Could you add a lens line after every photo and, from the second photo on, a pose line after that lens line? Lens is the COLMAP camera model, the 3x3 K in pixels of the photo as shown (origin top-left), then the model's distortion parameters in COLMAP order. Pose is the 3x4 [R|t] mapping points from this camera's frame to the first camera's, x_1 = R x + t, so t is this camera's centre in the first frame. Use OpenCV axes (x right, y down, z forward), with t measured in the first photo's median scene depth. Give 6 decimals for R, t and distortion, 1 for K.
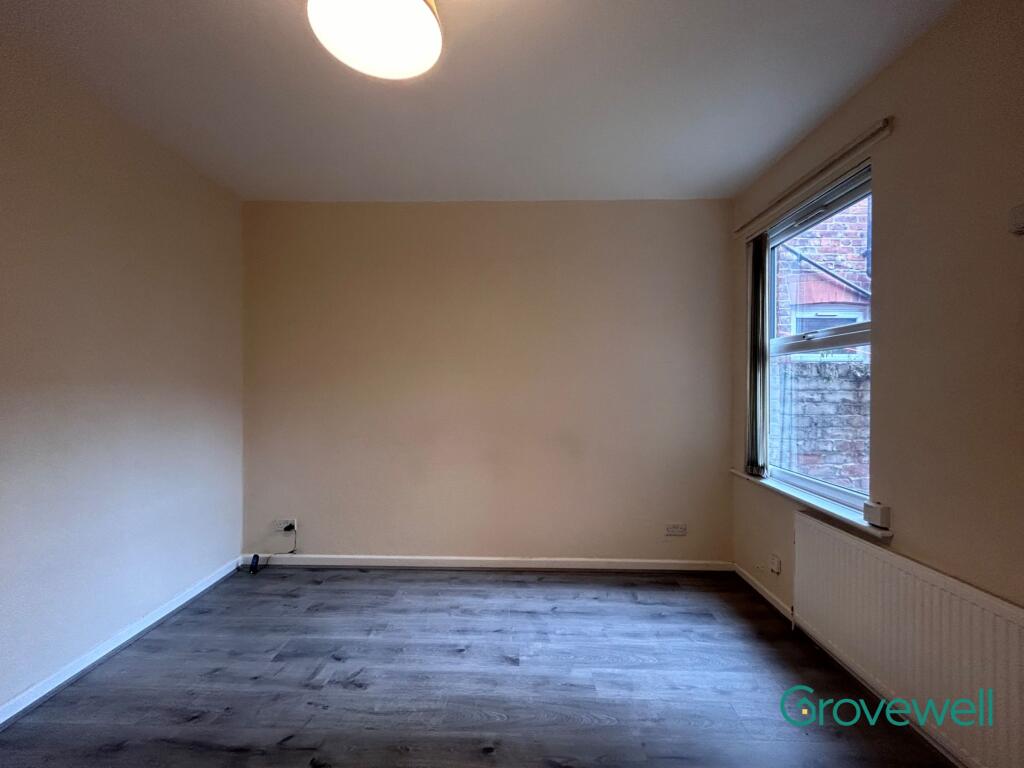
lens RADIAL K [[403.8, 0, 508.7], [0, 403.8, 388.5], [0, 0, 1]] dist [-0.001352, -0.000511]
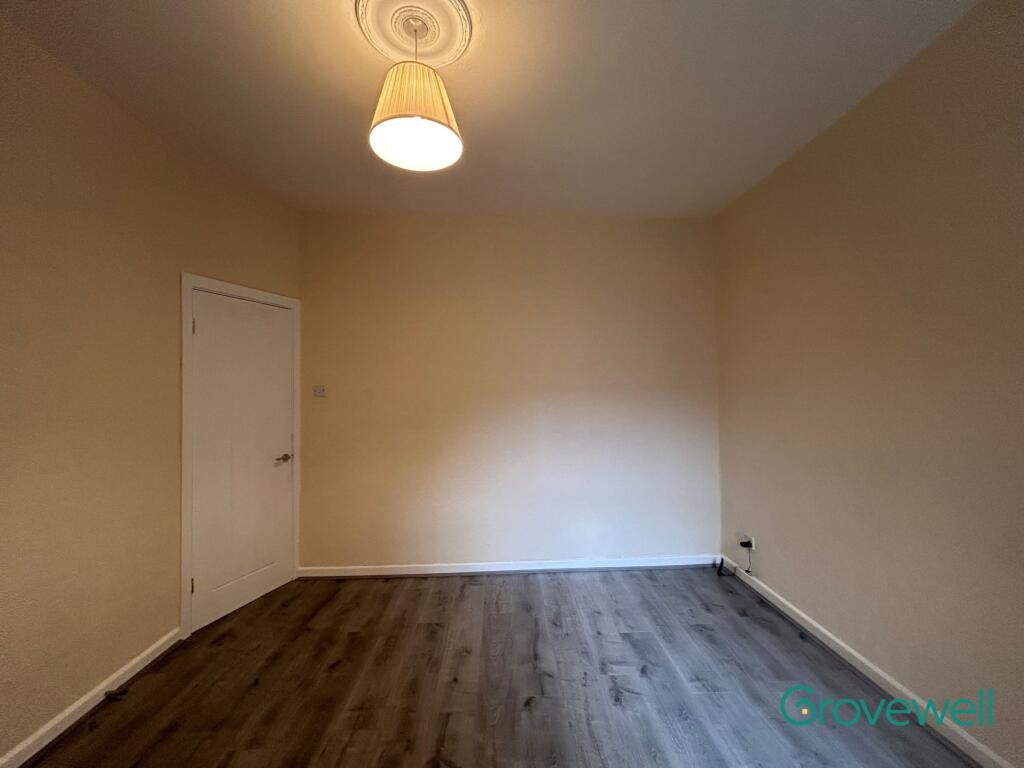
lens RADIAL K [[403.8, 0, 513.3], [0, 403.8, 381.5], [0, 0, 1]] dist [-0.001352, -0.000511]
pose [[0.060723, -0.033844, -0.997581, 0.551377], [0.008036, 0.999409, -0.033417, -0.006303], [0.998122, -0.005987, 0.060959, 0.612567]]
